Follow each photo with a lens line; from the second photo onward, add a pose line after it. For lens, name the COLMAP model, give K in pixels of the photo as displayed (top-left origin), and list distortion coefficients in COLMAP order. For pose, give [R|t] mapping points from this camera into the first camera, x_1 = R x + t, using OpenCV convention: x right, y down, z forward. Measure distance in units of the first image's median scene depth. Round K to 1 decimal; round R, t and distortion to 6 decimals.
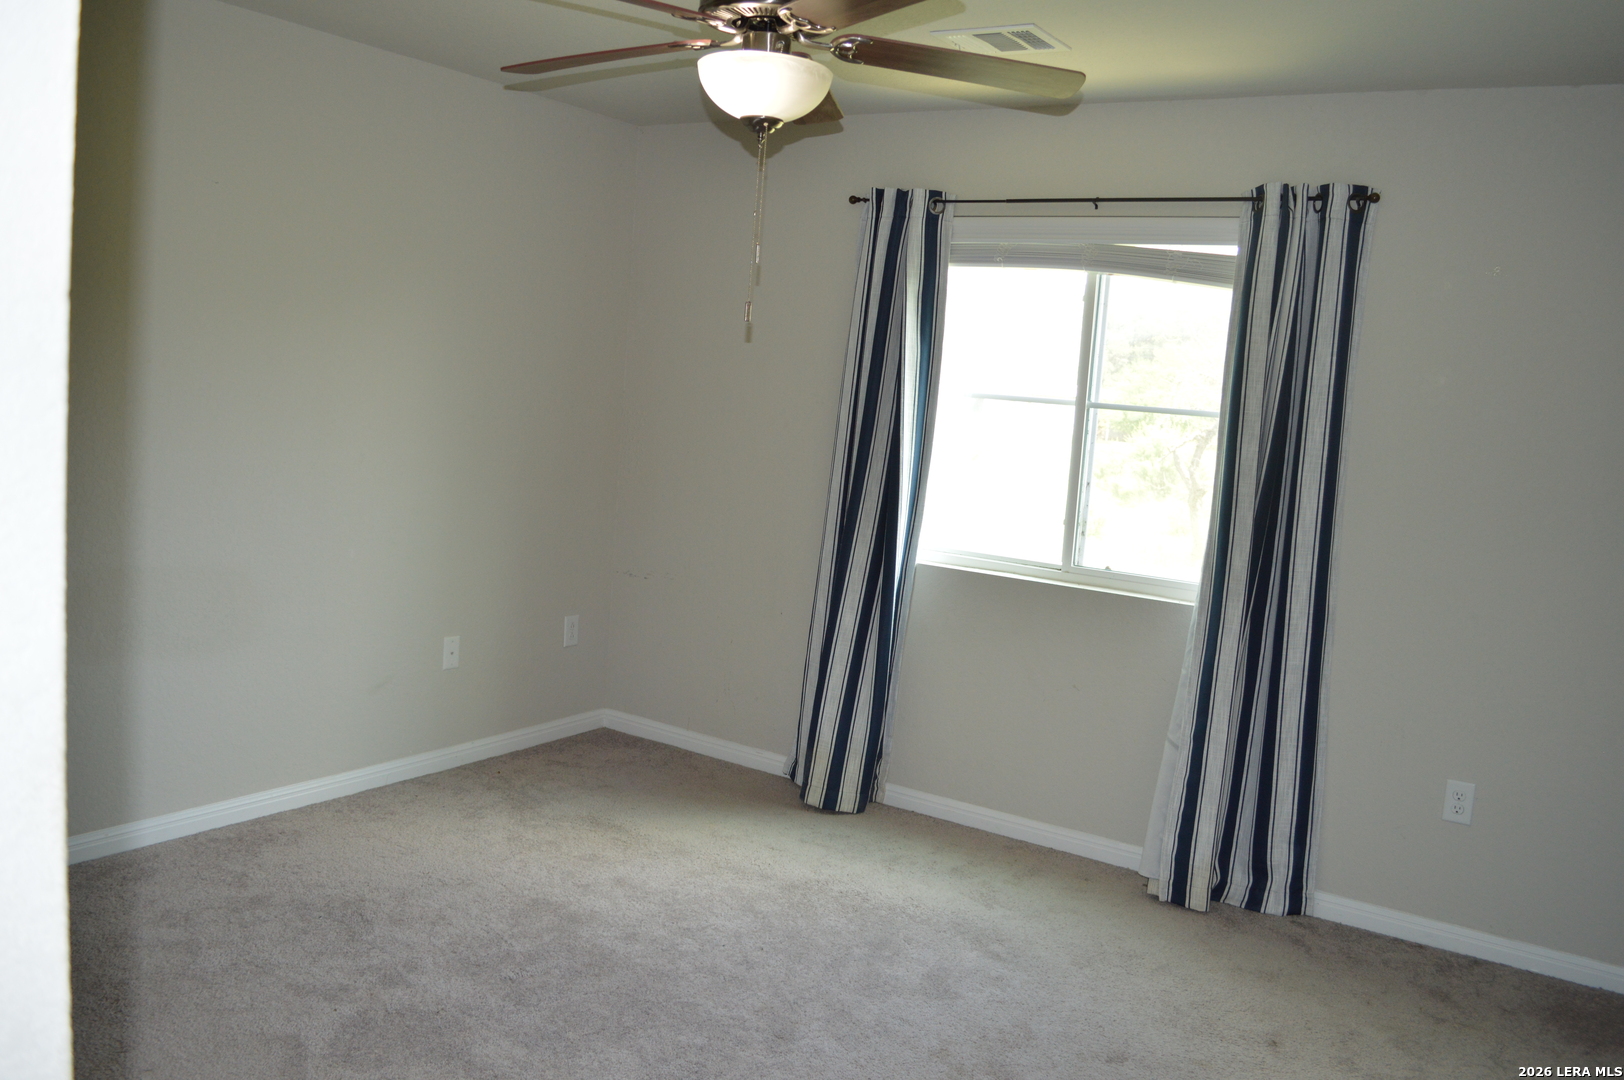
lens RADIAL K [[1296.3, 0, 814.8], [0, 1296.3, 539.9], [0, 0, 1]] dist [-0.083039, 0.012788]
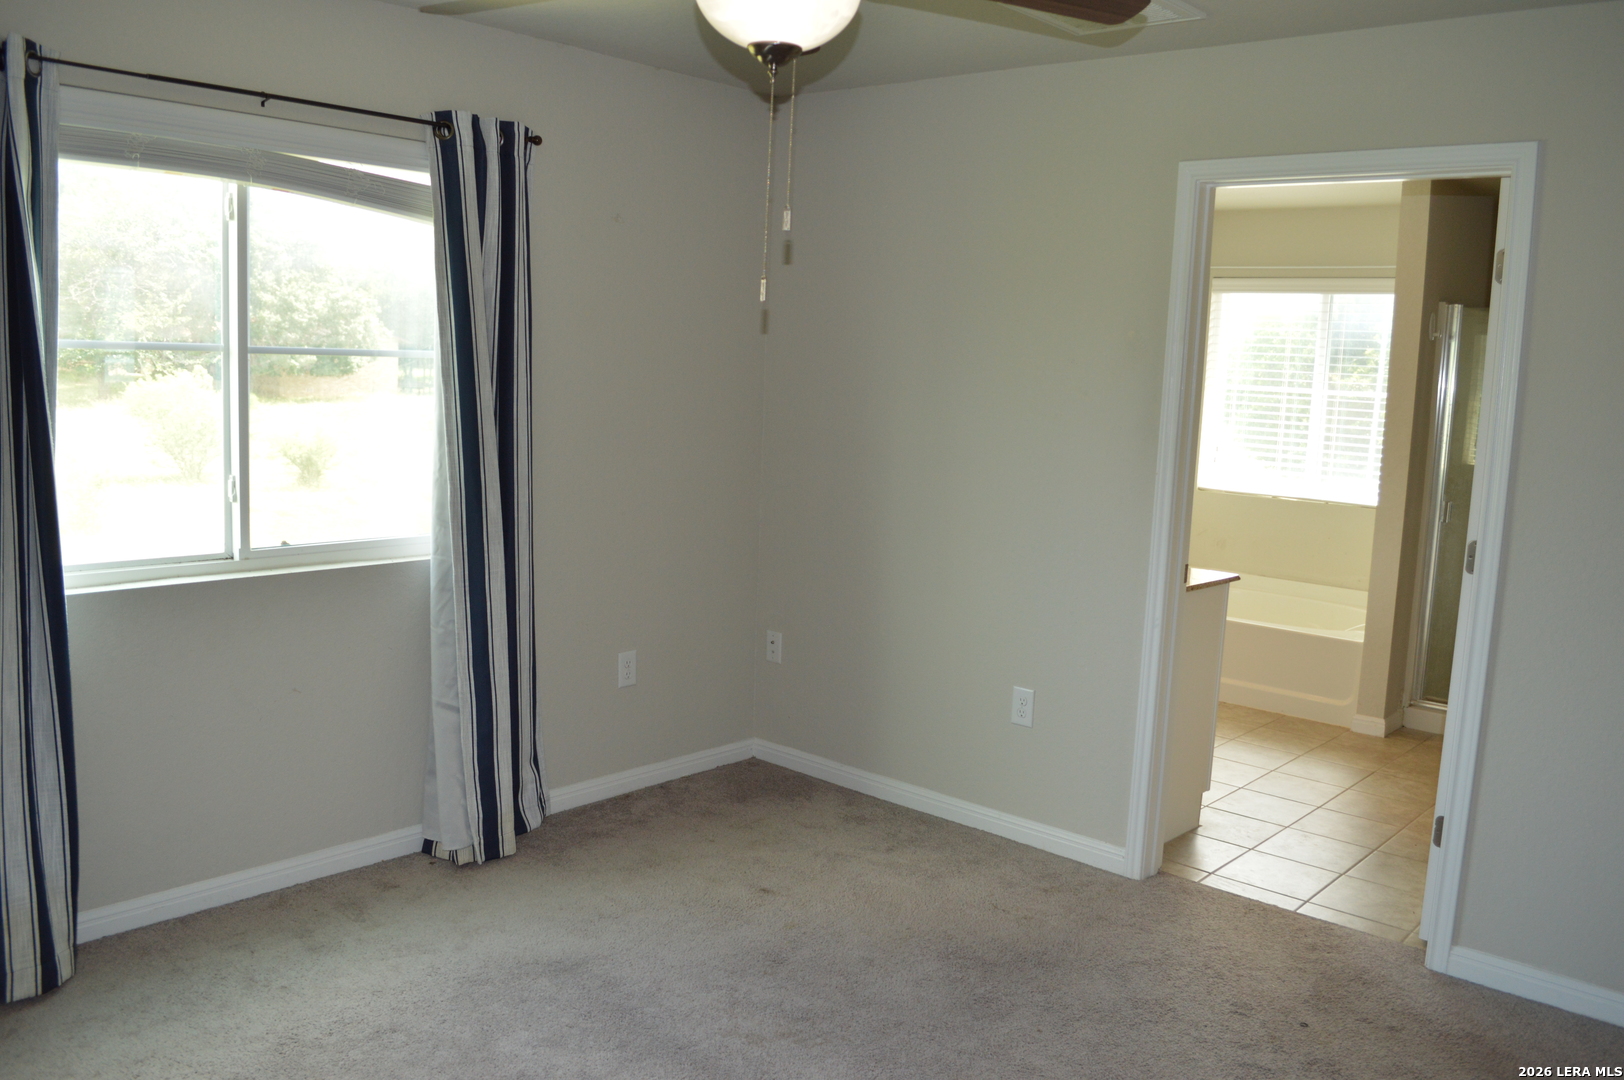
lens RADIAL K [[1296.3, 0, 821.8], [0, 1296.3, 545.7], [0, 0, 1]] dist [-0.083039, 0.012788]
pose [[0.155393, -0.206089, 0.966116, -0.540789], [0.083278, 0.977248, 0.195069, -0.113482], [-0.984336, 0.050144, 0.169020, 0.532836]]
